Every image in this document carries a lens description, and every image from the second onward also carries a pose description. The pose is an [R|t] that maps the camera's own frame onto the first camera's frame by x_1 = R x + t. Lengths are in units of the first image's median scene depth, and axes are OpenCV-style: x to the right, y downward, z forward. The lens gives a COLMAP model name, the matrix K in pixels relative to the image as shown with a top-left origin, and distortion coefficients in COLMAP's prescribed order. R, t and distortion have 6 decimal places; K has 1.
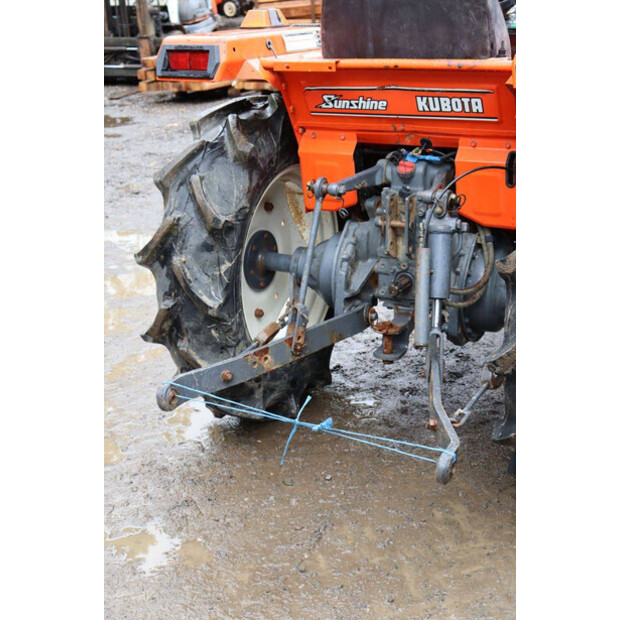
lens RADIAL K [[942.3, 0, 316.4], [0, 942.3, 312.1], [0, 0, 1]] dist [0.047941, 0.423777]
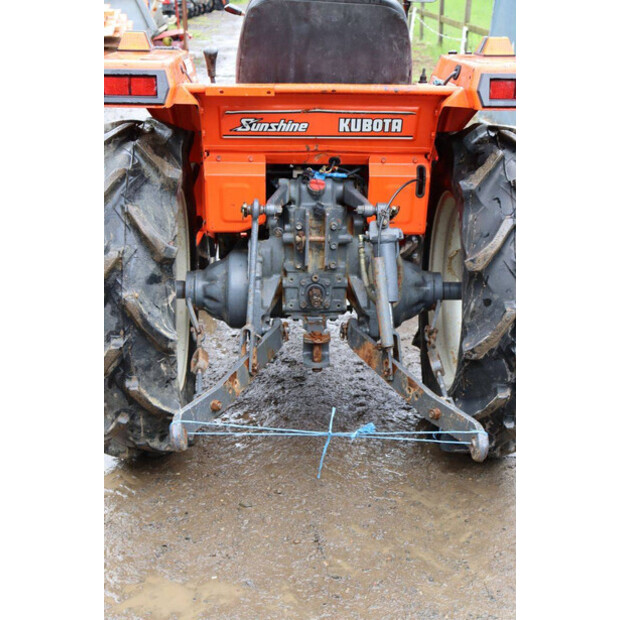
lens RADIAL K [[942.3, 0, 316.4], [0, 942.3, 312.1], [0, 0, 1]] dist [0.047941, 0.423777]
pose [[0.865504, -0.121077, 0.486048, -0.443000], [0.128963, 0.991498, 0.017343, -0.030485], [-0.484016, 0.047672, 0.873760, 0.082771]]
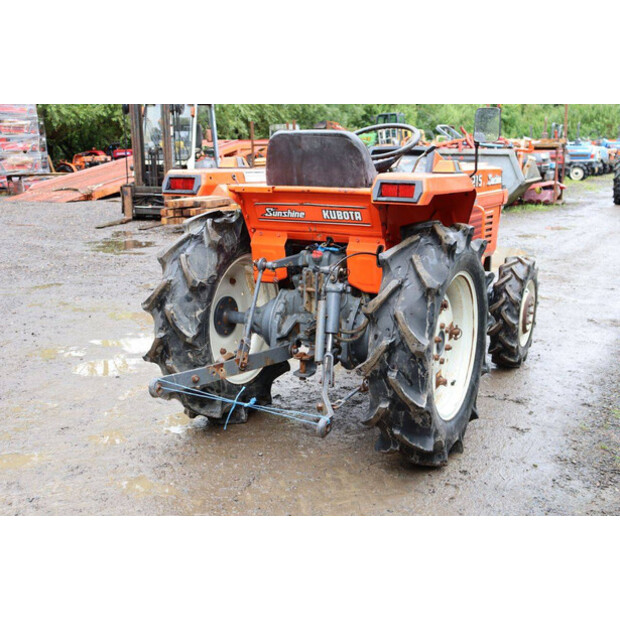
lens RADIAL K [[765.0, 0, 310.0], [0, 765.0, 310.0], [0, 0, 1]] dist [0.000962, 0.014178]
pose [[0.999311, 0.035520, 0.010785, 0.073365], [-0.033767, 0.990486, -0.133409, 0.111346], [-0.015421, 0.132953, 0.991002, -0.258930]]
